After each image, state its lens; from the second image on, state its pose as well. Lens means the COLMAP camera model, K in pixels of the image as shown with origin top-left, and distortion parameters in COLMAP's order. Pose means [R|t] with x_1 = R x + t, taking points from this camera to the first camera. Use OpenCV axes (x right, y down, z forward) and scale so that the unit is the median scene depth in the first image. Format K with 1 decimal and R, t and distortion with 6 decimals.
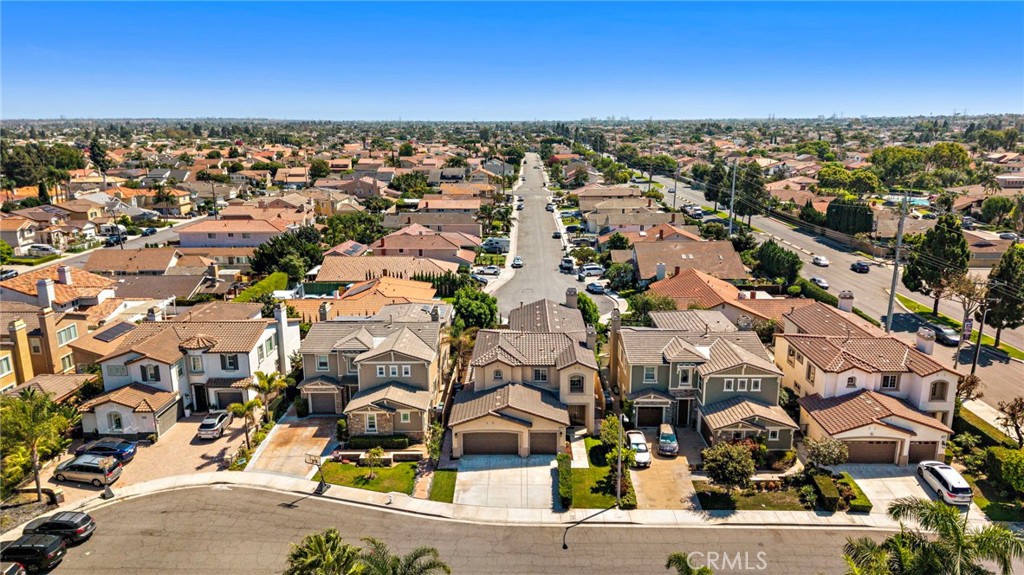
lens RADIAL K [[672.2, 0, 520.3], [0, 672.2, 285.1], [0, 0, 1]] dist [0.026103, -0.031174]
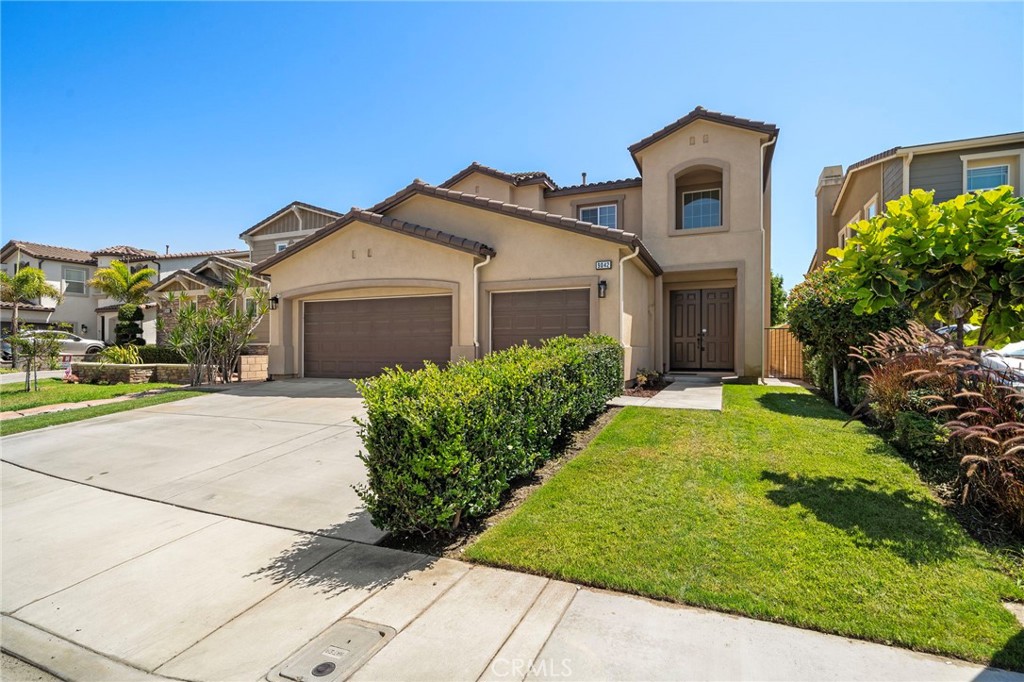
lens RADIAL K [[495.1, 0, 516.6], [0, 495.1, 342.7], [0, 0, 1]] dist [-0.003287, 0.002440]
pose [[0.921102, -0.002812, -0.389312, 0.100889], [-0.090781, 0.970858, -0.221798, 0.281602], [0.378590, 0.239641, 0.894003, 0.831477]]
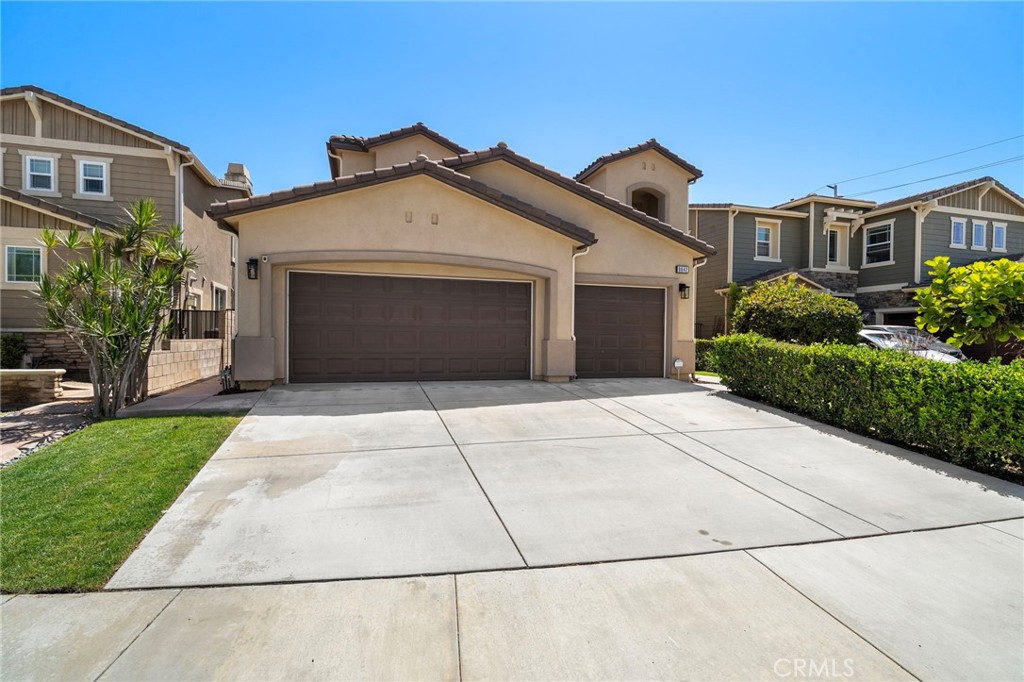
lens RADIAL K [[495.1, 0, 512.4], [0, 495.1, 347.4], [0, 0, 1]] dist [-0.003287, 0.002440]
pose [[0.954359, 0.005456, 0.298611, -0.064780], [0.057491, 0.977778, -0.201608, 0.279800], [-0.293075, 0.209574, 0.932837, 0.834897]]
